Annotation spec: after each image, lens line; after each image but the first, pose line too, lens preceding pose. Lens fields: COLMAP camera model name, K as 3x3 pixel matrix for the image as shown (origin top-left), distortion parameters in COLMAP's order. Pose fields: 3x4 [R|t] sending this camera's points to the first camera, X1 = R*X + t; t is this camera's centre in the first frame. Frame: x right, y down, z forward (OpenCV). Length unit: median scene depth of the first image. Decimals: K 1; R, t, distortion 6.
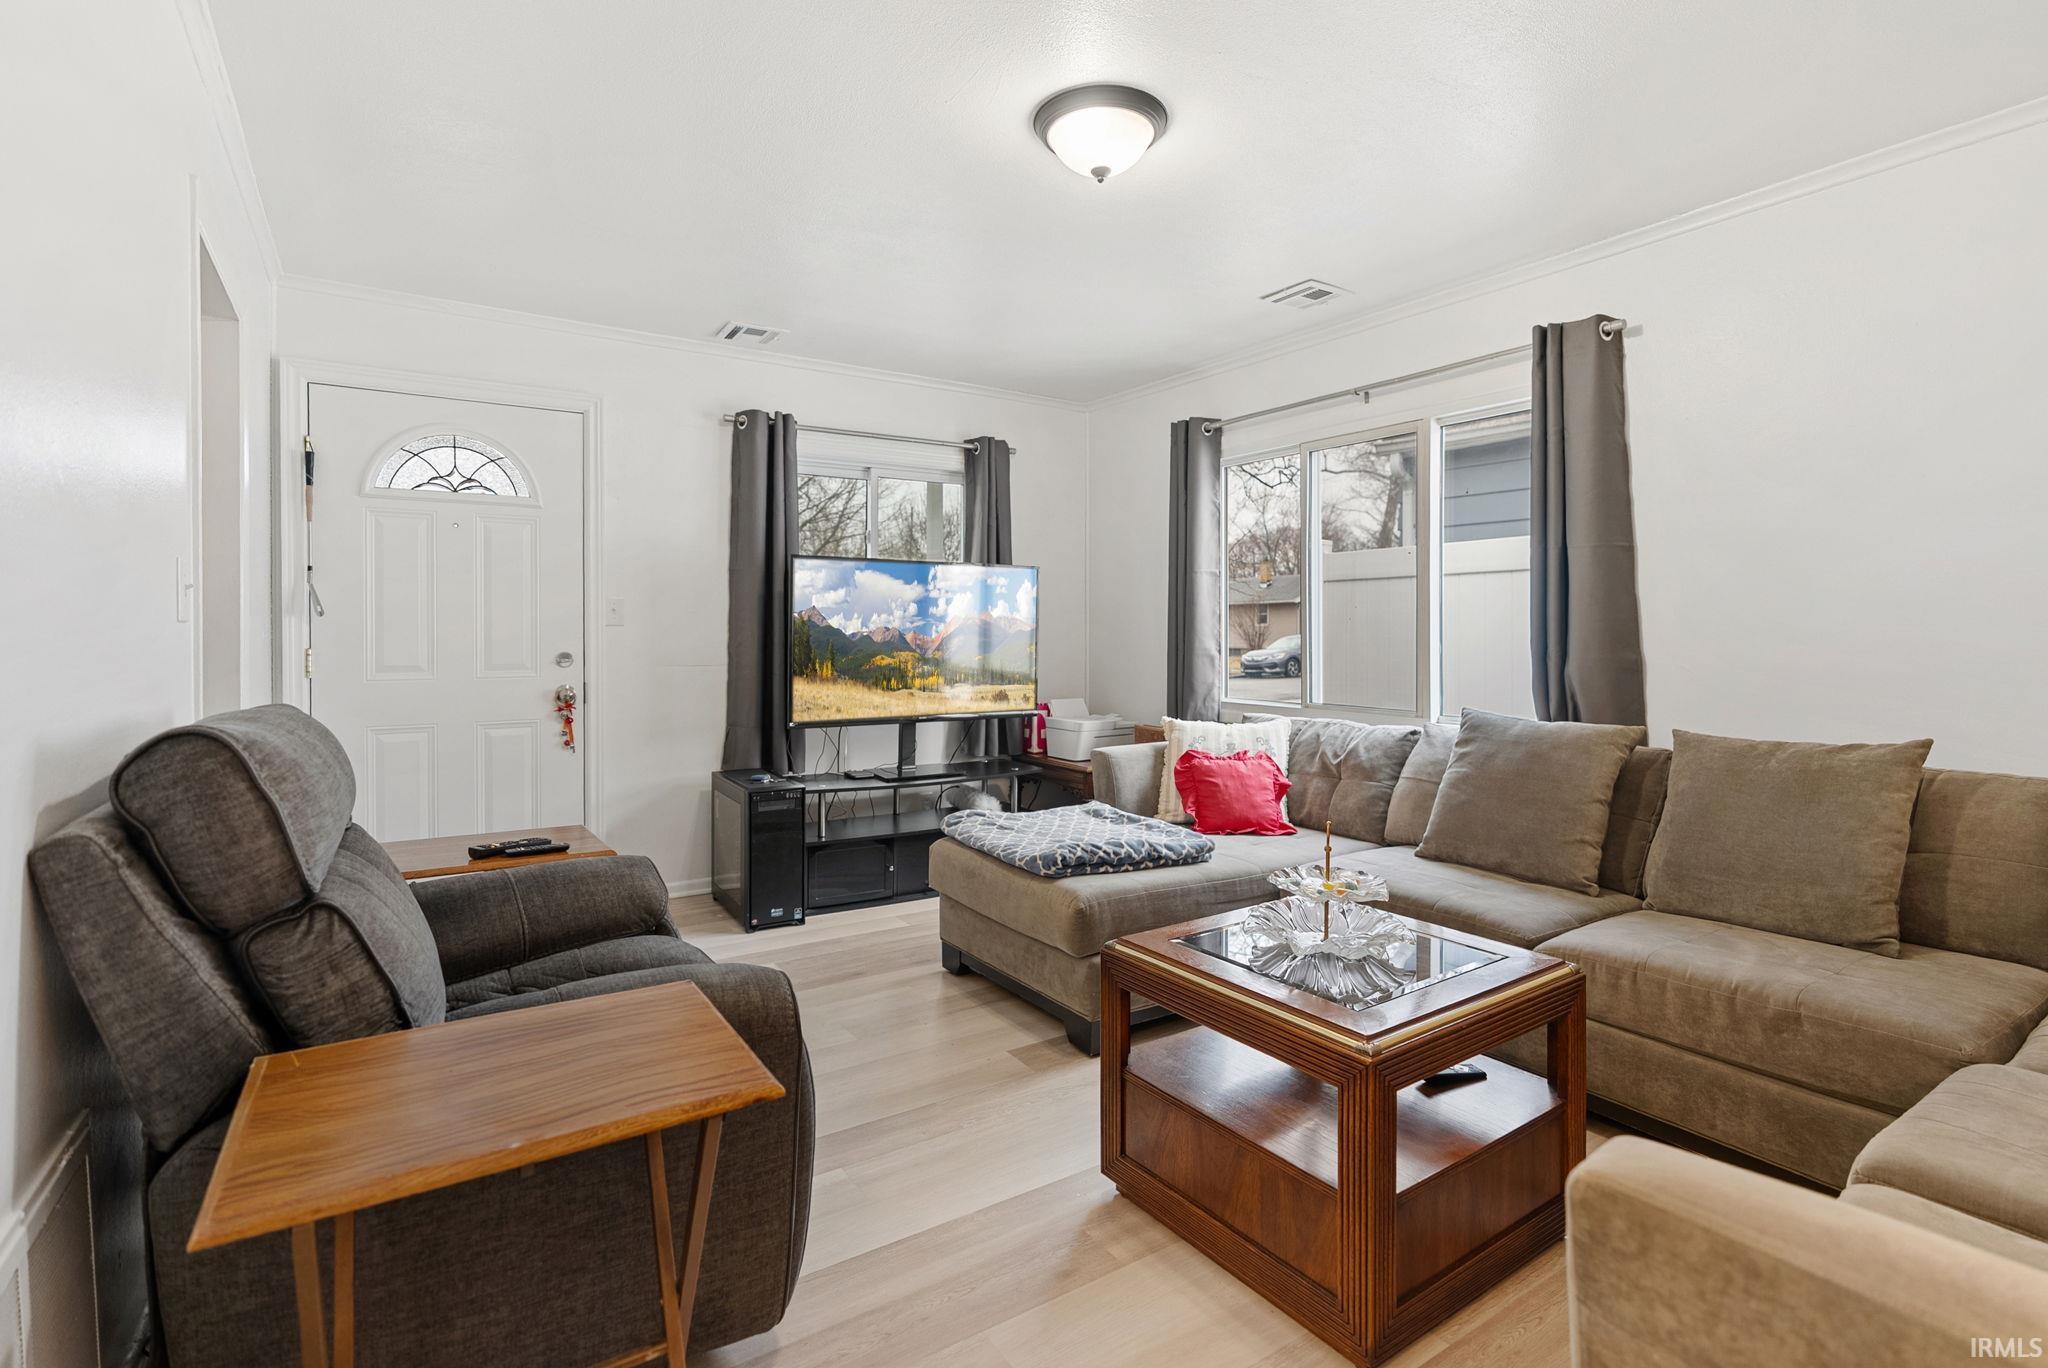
lens RADIAL K [[971.7, 0, 1031.1], [0, 971.7, 628.4], [0, 0, 1]] dist [-0.001381, 0.000841]
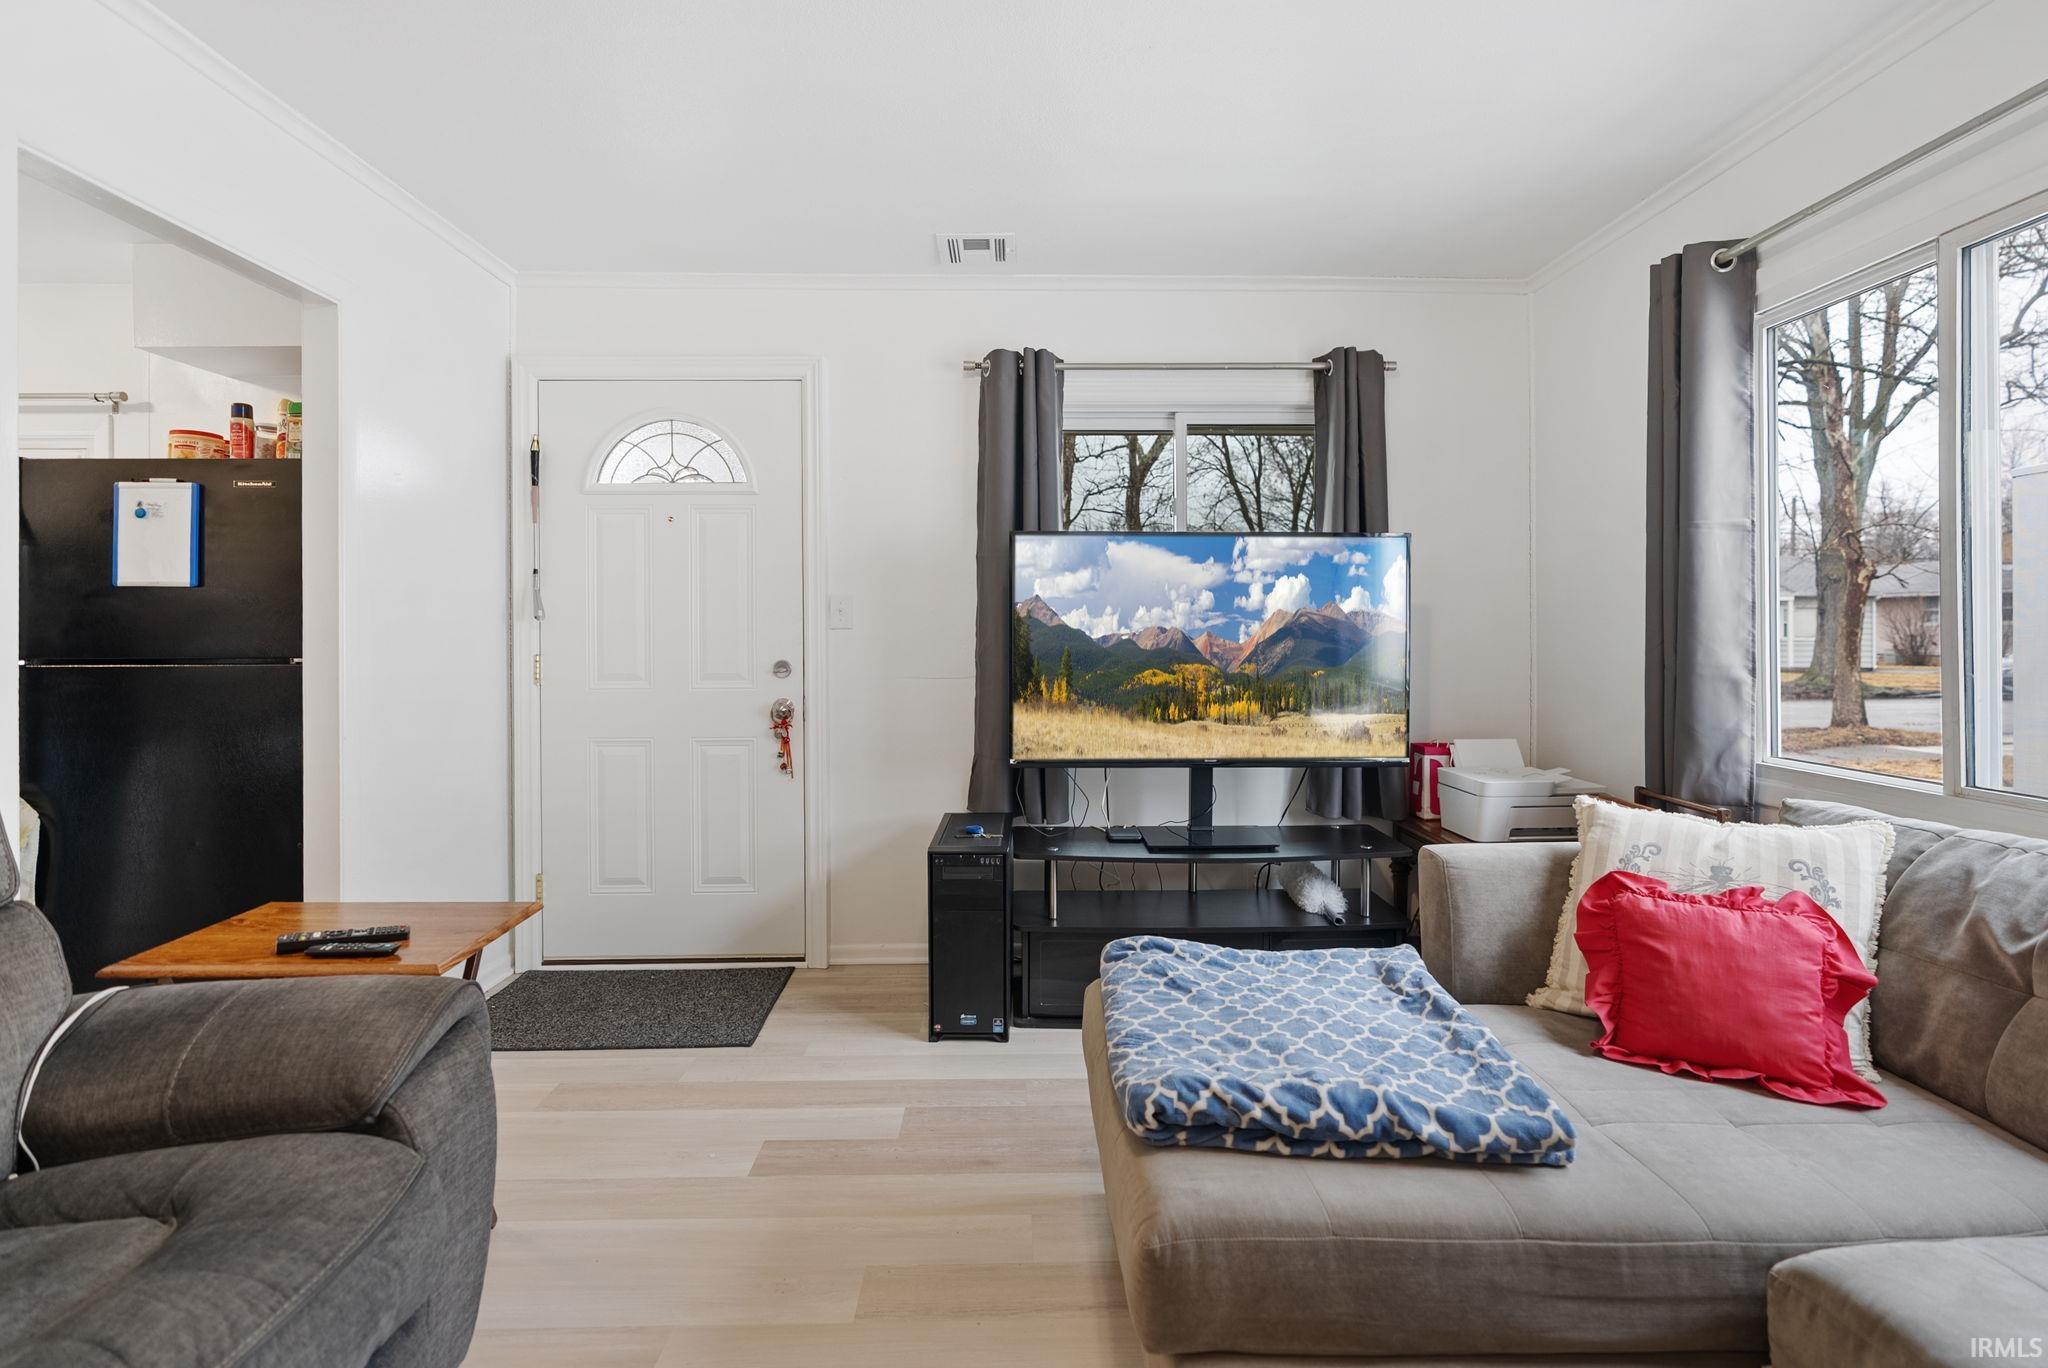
lens RADIAL K [[971.7, 0, 1031.1], [0, 971.7, 628.4], [0, 0, 1]] dist [-0.001381, 0.000841]
pose [[0.847490, -0.006376, -0.530772, 0.168137], [0.005150, 0.999980, -0.003789, 0.000566], [0.530786, 0.000477, 0.847506, 0.401968]]
